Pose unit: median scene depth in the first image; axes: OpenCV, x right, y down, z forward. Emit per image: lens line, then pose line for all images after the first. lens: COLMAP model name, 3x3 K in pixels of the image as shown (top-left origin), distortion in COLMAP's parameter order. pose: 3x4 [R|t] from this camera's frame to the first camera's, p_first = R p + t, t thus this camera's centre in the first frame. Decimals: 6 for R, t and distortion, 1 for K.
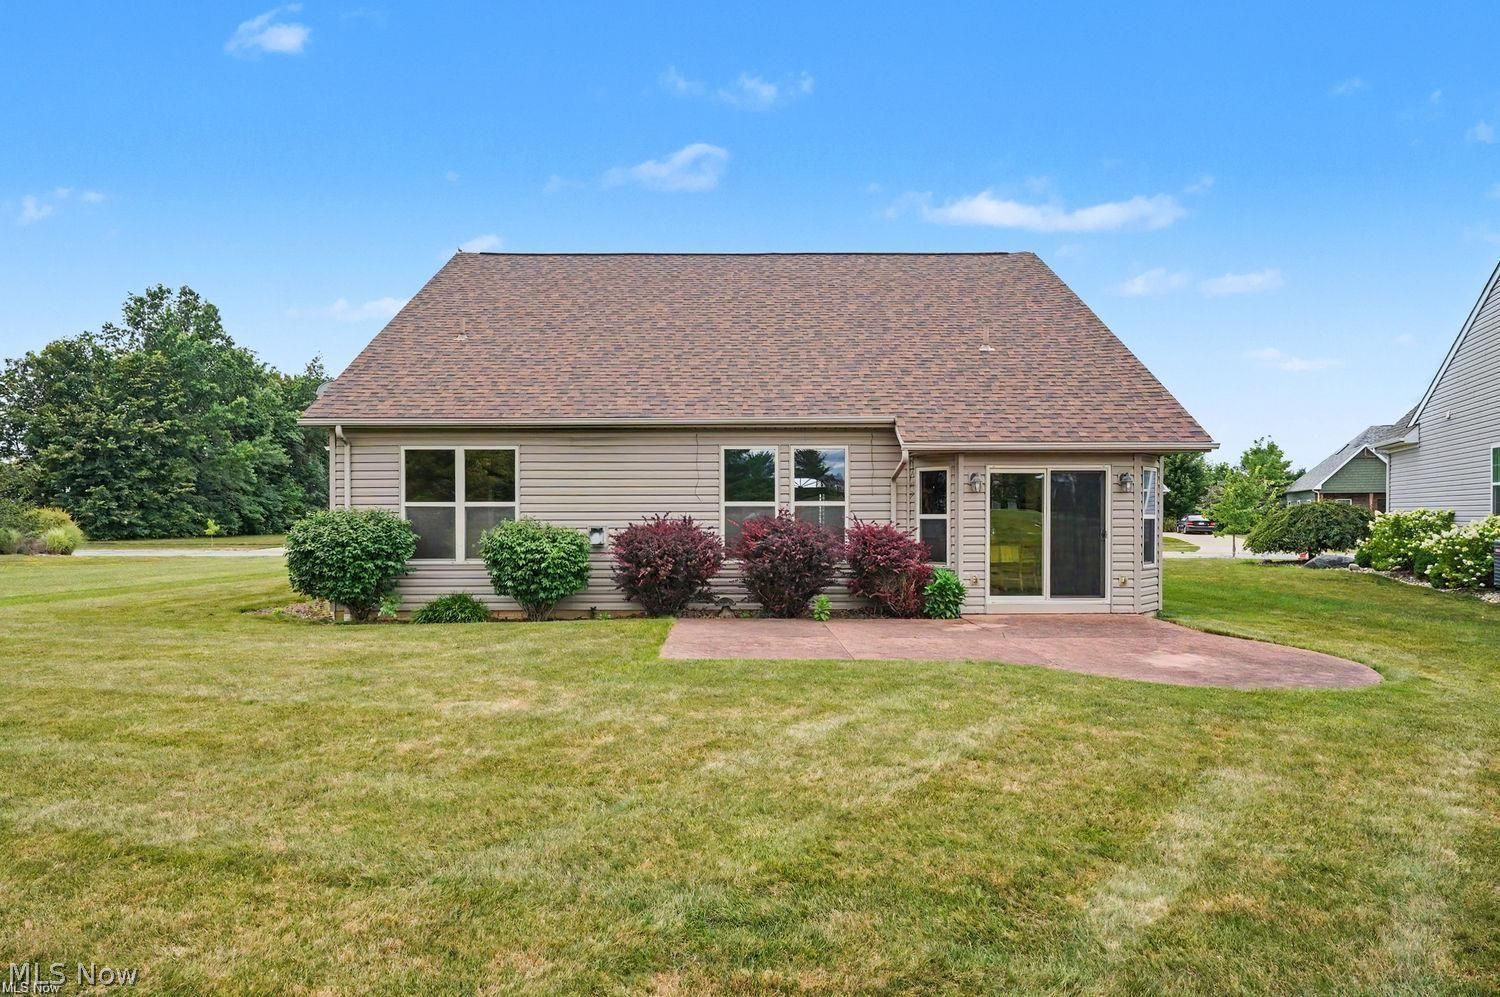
lens RADIAL K [[842.5, 0, 755.2], [0, 842.5, 514.2], [0, 0, 1]] dist [-0.005003, -0.000872]
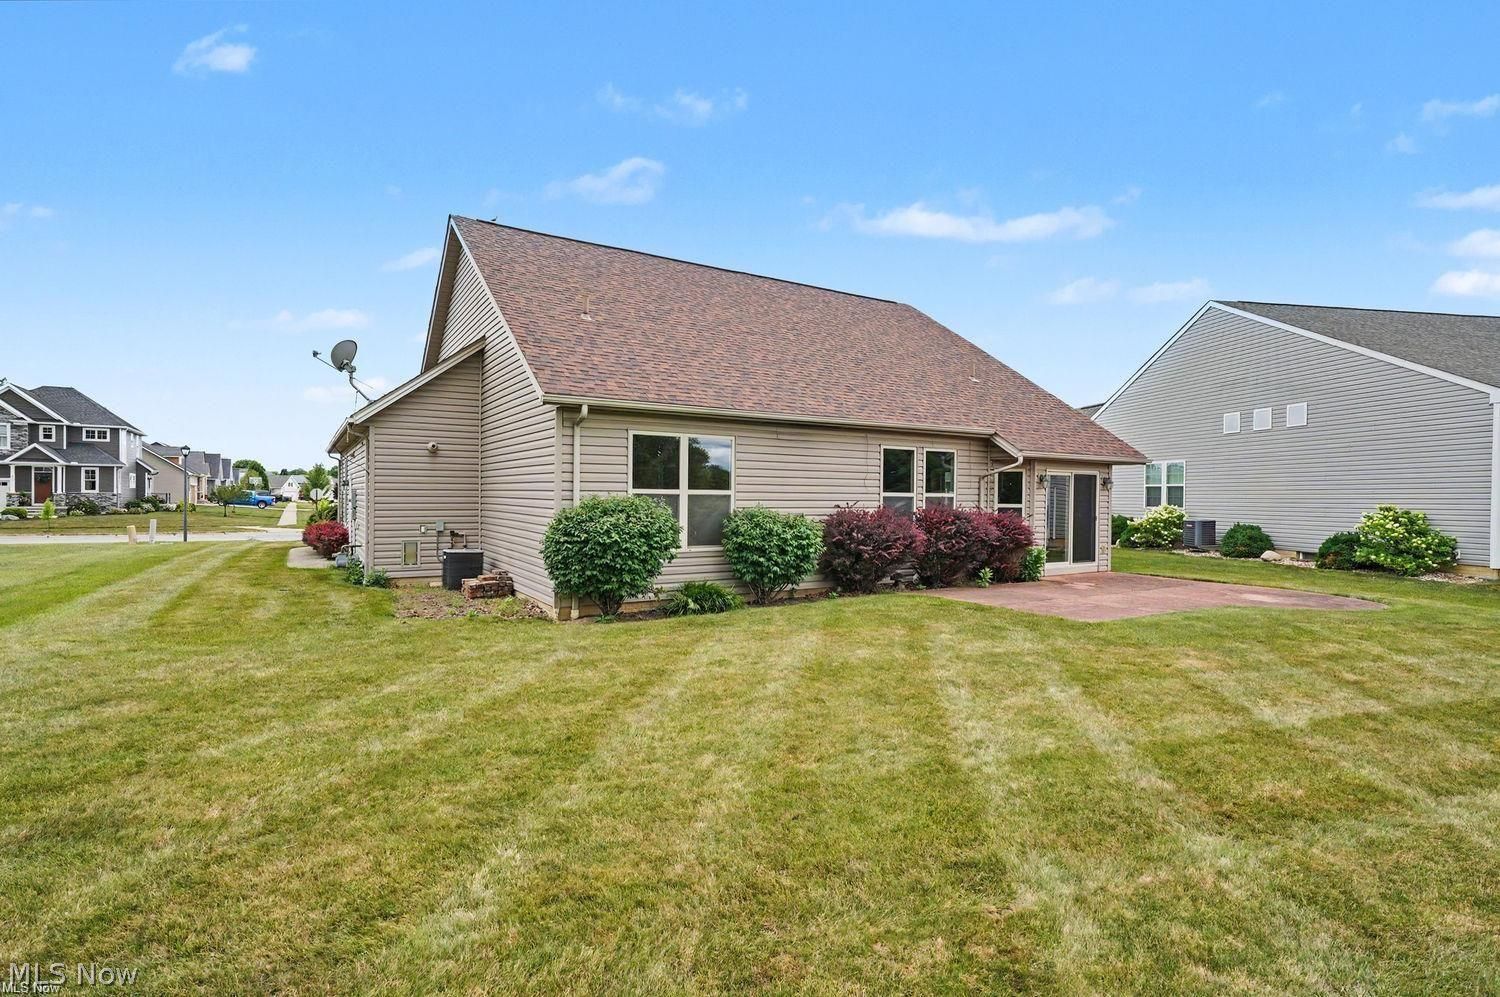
lens RADIAL K [[727.6, 0, 750.0], [0, 727.6, 498.5], [0, 0, 1]] dist [-0.000548, -0.000226]
pose [[0.852393, 0.007706, 0.522845, -0.743750], [-0.011237, 0.999930, 0.003583, -0.008204], [-0.522781, -0.008929, 0.852420, 0.225454]]
